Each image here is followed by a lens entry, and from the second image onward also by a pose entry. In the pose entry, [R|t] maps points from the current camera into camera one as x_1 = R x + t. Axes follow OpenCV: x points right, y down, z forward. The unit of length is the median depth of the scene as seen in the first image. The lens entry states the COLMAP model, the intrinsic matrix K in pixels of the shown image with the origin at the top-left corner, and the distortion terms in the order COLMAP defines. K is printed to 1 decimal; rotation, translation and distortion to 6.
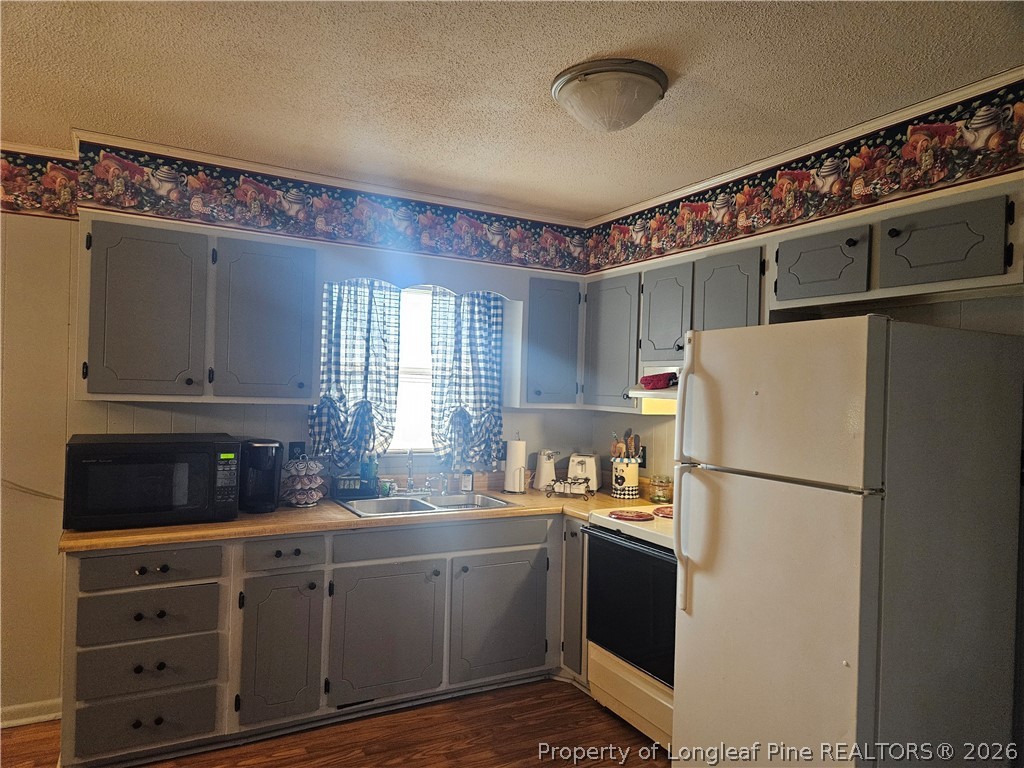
lens RADIAL K [[692.0, 0, 488.3], [0, 692.0, 387.5], [0, 0, 1]] dist [0.072036, -0.060417]
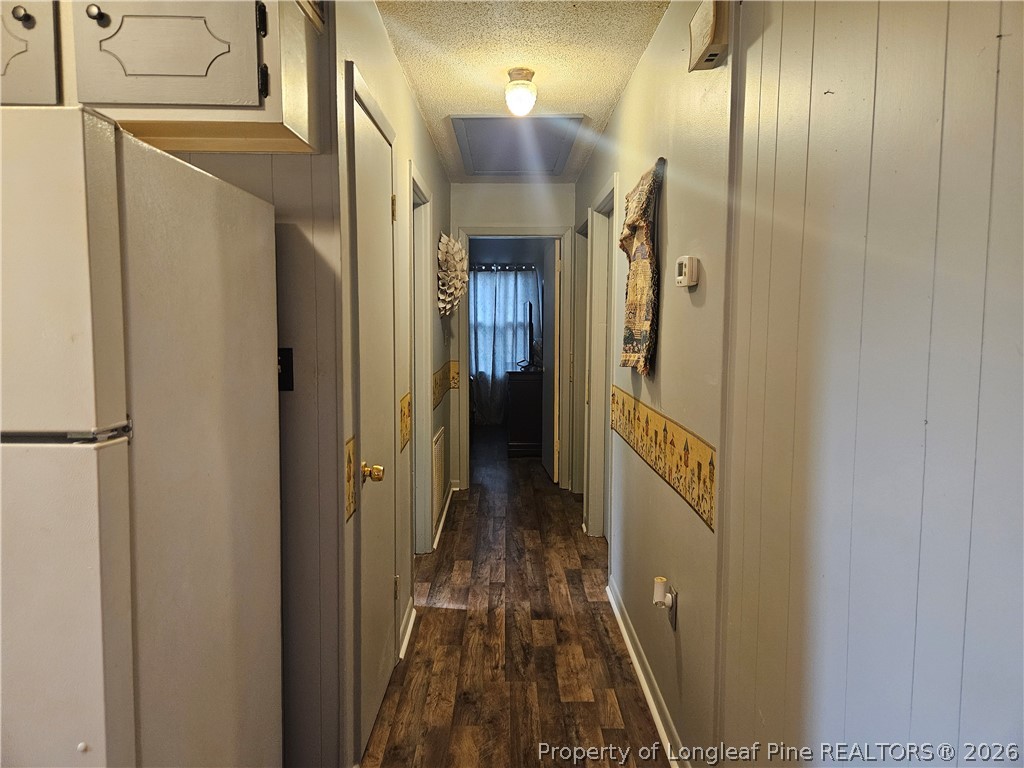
lens RADIAL K [[692.0, 0, 514.1], [0, 692.0, 378.4], [0, 0, 1]] dist [0.072036, -0.060417]
pose [[0.459653, -0.101984, 0.882224, 0.120163], [0.010577, 0.993943, 0.109388, 0.026982], [-0.888036, -0.040949, 0.457947, 0.279626]]
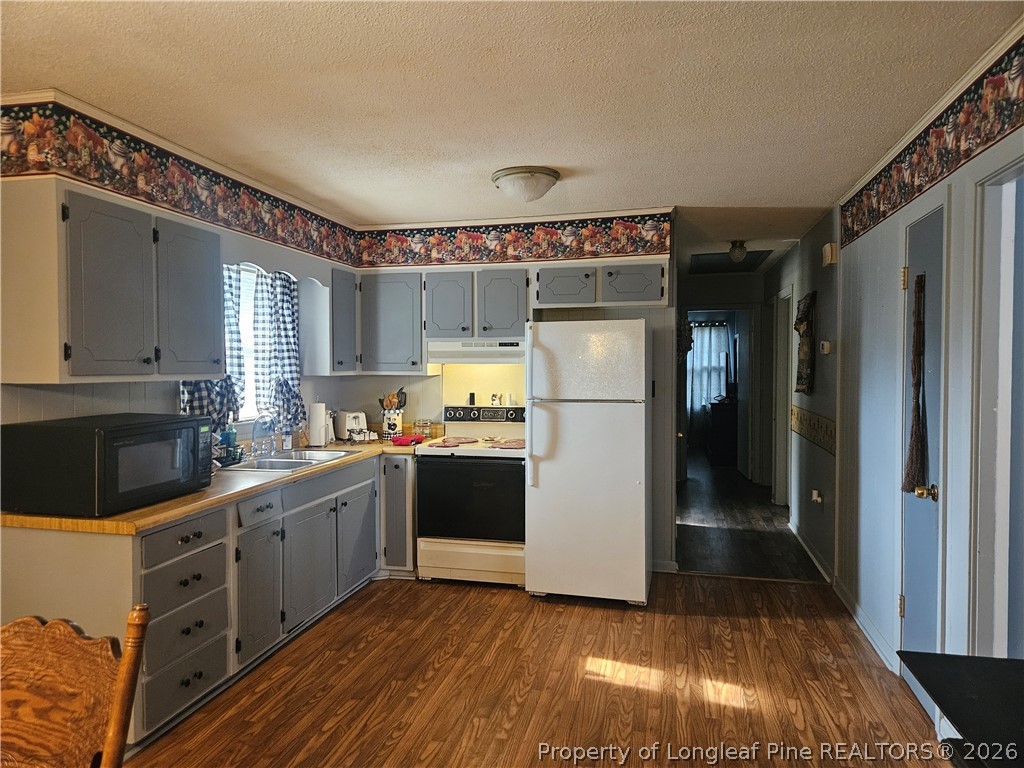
lens RADIAL K [[692.0, 0, 516.8], [0, 692.0, 383.3], [0, 0, 1]] dist [0.072036, -0.060417]
pose [[0.654338, -0.053494, 0.754308, -0.826307], [0.022540, 0.998431, 0.051254, -0.015572], [-0.755866, -0.016536, 0.654517, -0.059697]]
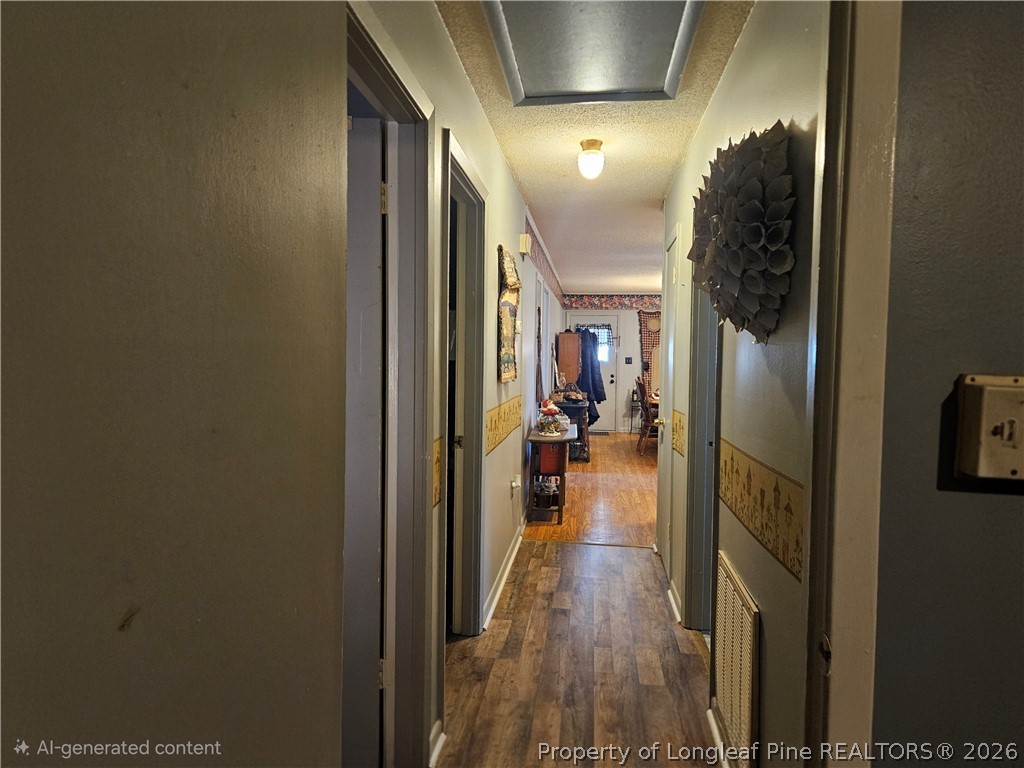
lens RADIAL K [[692.0, 0, 511.9], [0, 692.0, 382.9], [0, 0, 1]] dist [0.072036, -0.060417]
pose [[-0.570335, 0.006278, -0.821388, 2.101804], [-0.021988, 0.999496, 0.022907, 0.091207], [0.821117, 0.031125, -0.569910, 1.332447]]
